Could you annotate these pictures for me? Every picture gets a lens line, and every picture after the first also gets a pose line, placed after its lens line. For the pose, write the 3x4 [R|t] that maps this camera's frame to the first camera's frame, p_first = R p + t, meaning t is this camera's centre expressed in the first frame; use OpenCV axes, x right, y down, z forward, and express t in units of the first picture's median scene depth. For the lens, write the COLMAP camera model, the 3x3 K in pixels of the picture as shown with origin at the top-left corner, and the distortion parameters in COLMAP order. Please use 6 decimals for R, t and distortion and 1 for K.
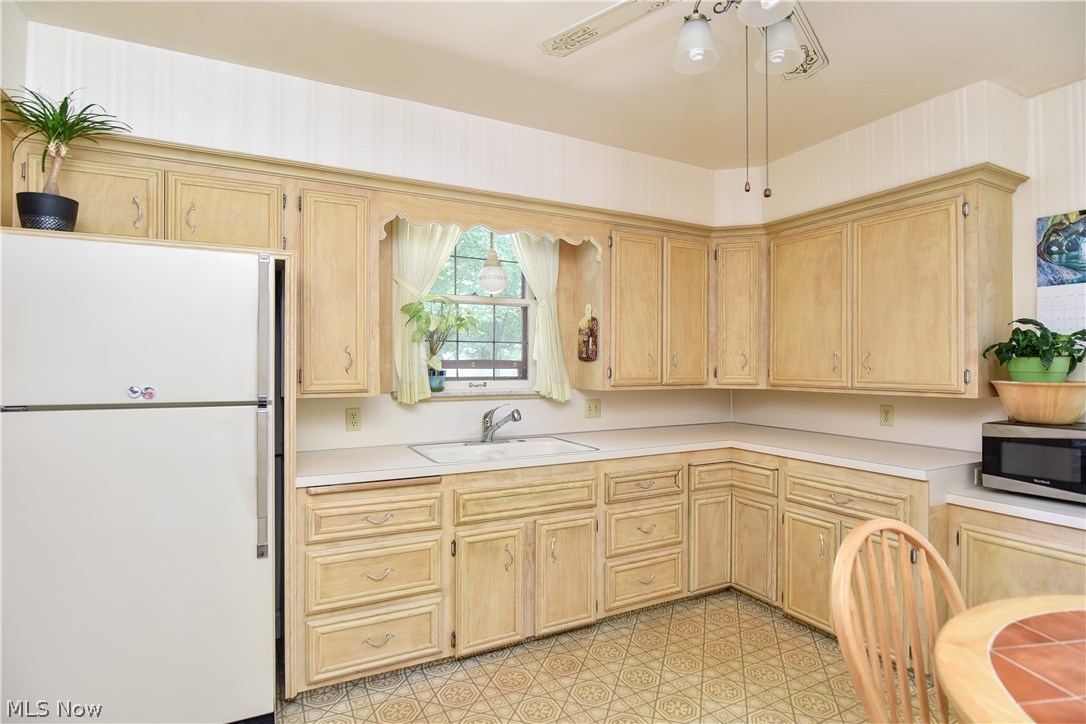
lens RADIAL K [[540.4, 0, 541.9], [0, 540.4, 364.7], [0, 0, 1]] dist [-0.017017, -0.001003]
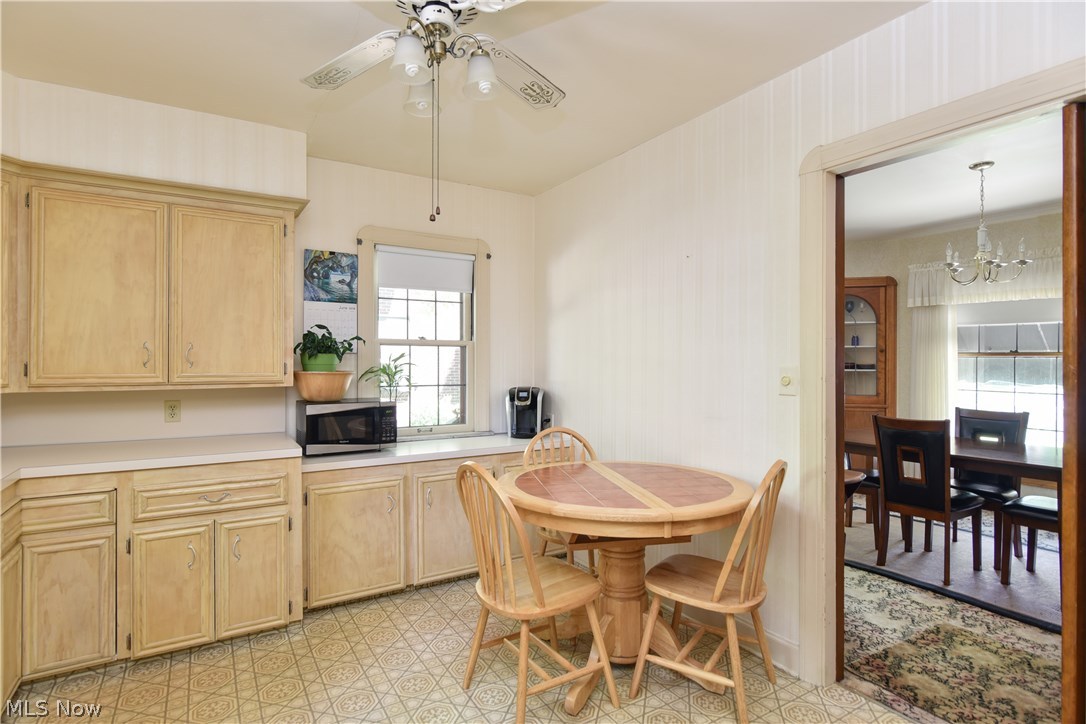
lens RADIAL K [[563.3, 0, 545.5], [0, 563.3, 360.5], [0, 0, 1]] dist [0.002354, -0.000185]
pose [[-0.058158, -0.003030, 0.998303, -0.518928], [-0.003516, 0.999990, 0.002831, -0.002175], [-0.998301, -0.003345, -0.058168, 0.485124]]
